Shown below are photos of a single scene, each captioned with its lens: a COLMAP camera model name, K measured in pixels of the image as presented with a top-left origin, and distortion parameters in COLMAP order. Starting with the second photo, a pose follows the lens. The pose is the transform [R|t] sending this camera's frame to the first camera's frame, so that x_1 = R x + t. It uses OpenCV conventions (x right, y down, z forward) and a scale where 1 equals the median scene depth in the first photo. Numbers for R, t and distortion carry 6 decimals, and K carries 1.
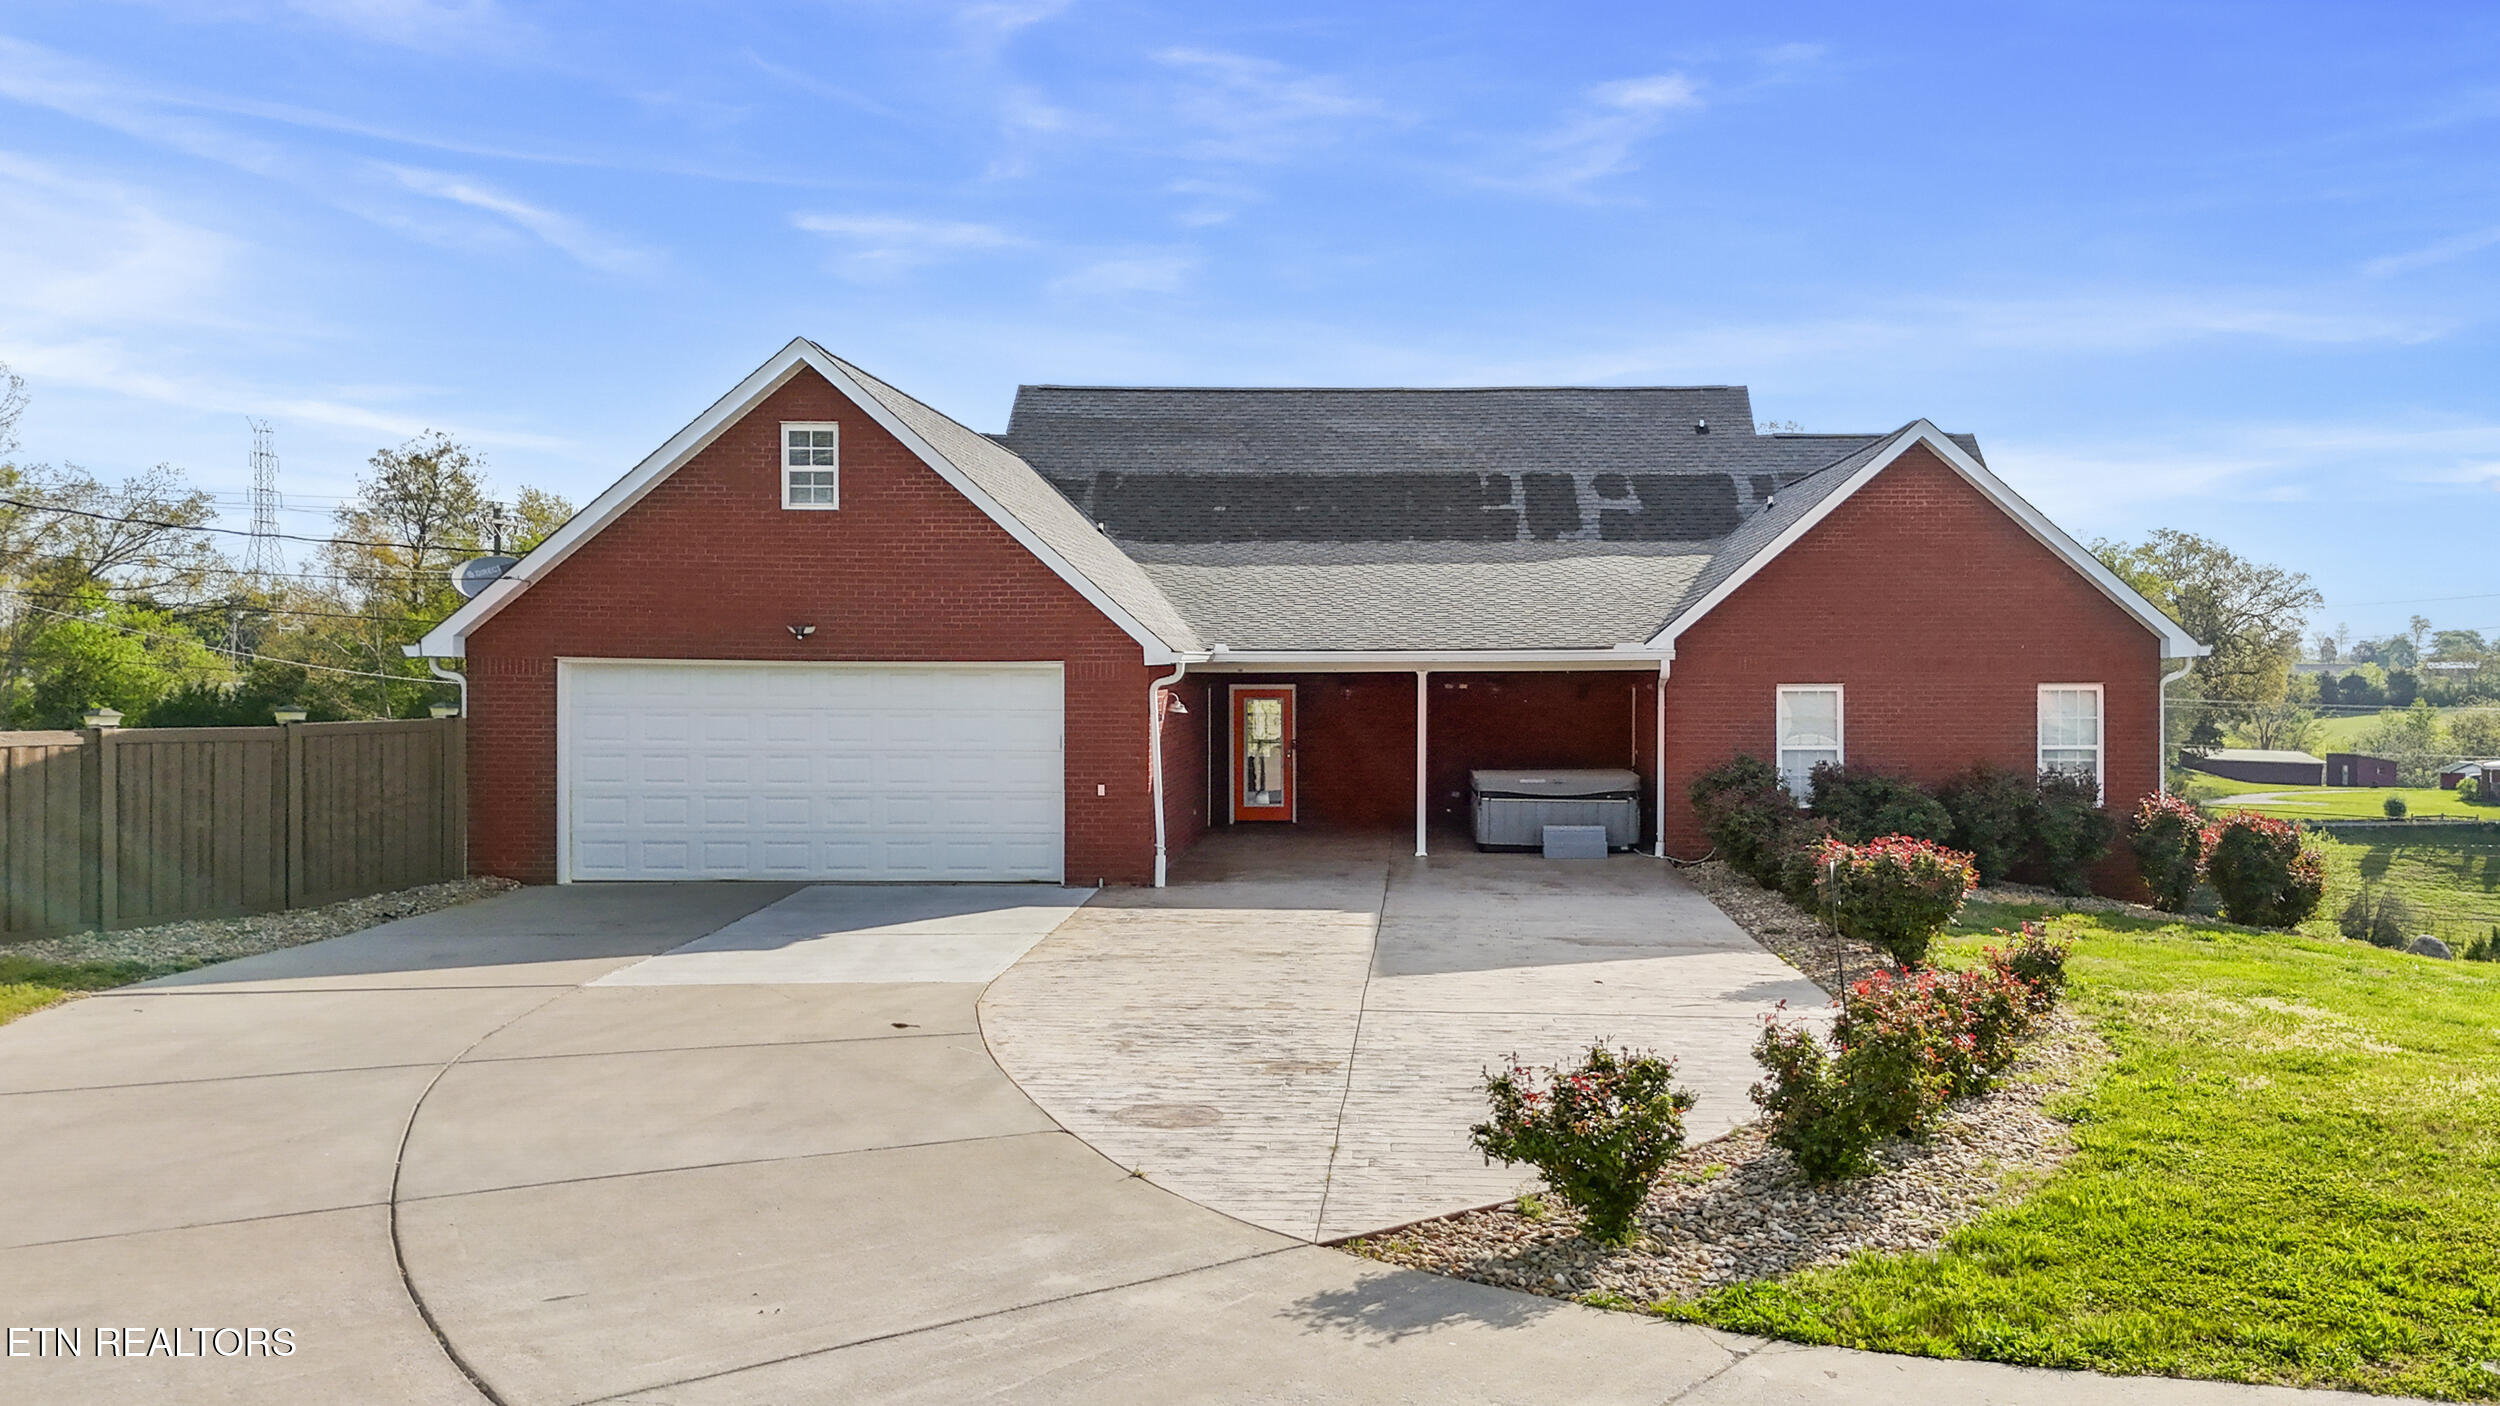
lens RADIAL K [[1881.9, 0, 1365.1], [0, 1881.9, 691.1], [0, 0, 1]] dist [0.063550, -0.036892]
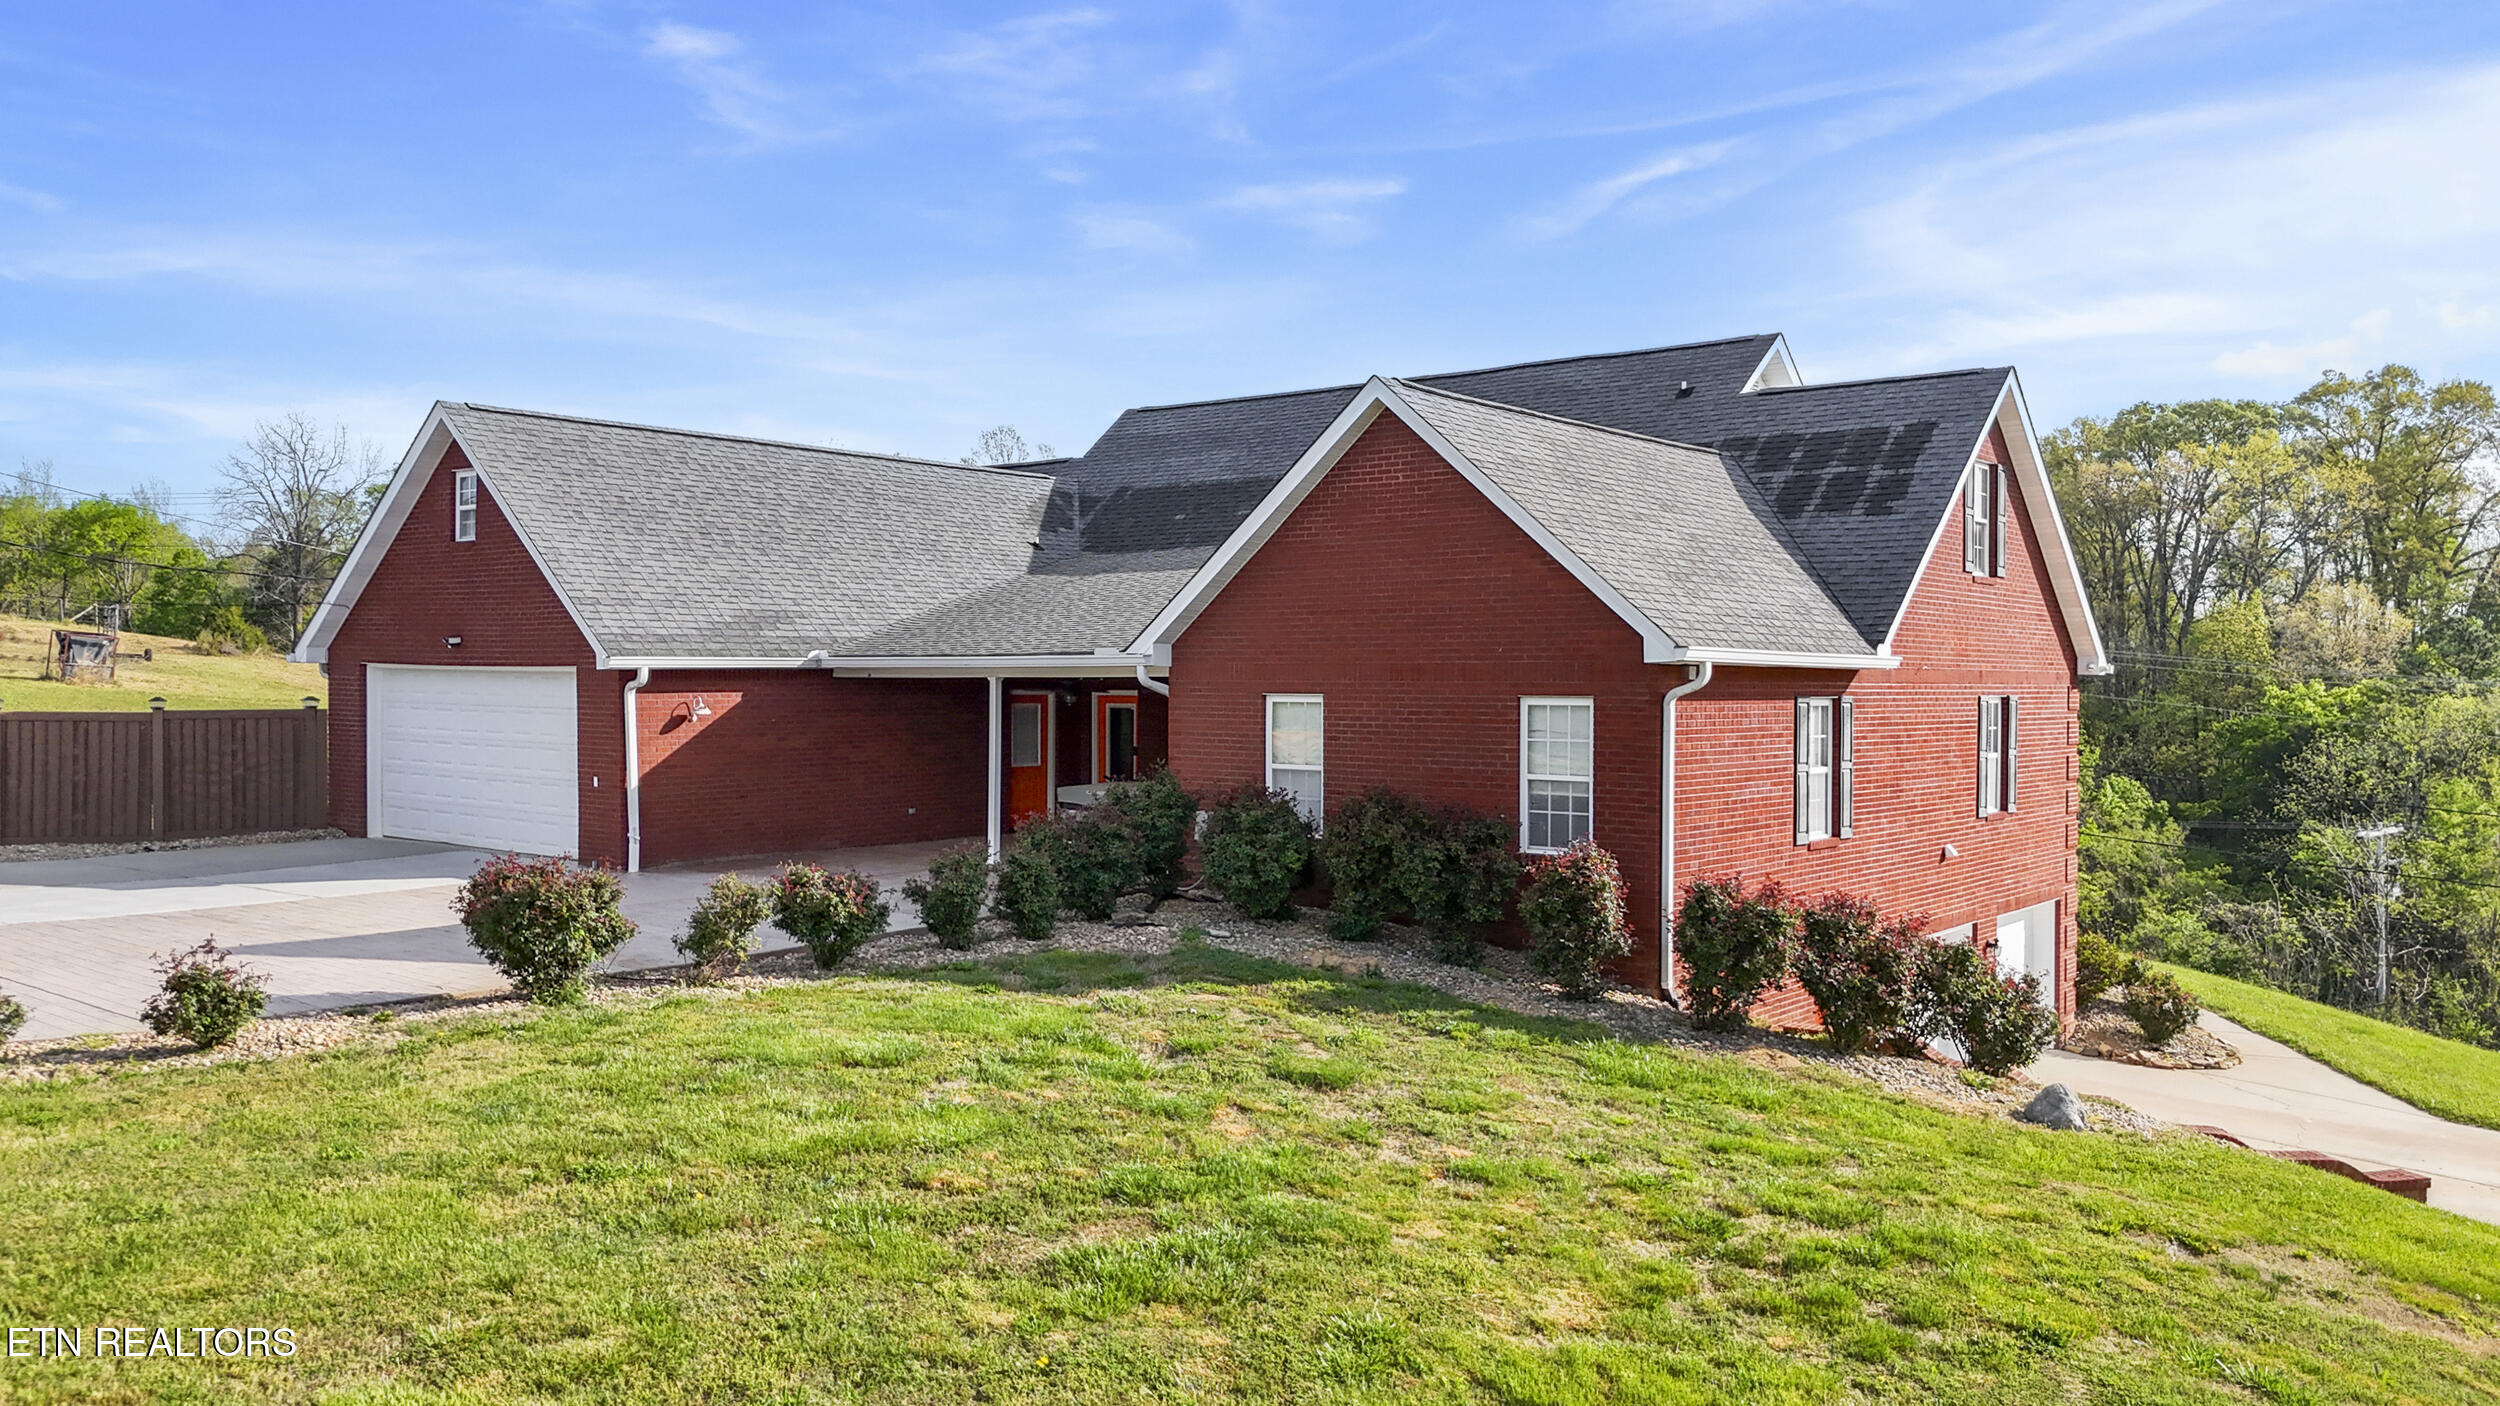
lens RADIAL K [[1881.9, 0, 1269.5], [0, 1881.9, 693.2], [0, 0, 1]] dist [0.063550, -0.036892]
pose [[0.797998, 0.010407, -0.602570, 0.756904], [-0.010014, 0.999942, 0.004009, -0.007610], [0.602577, 0.002835, 0.798056, 0.298336]]
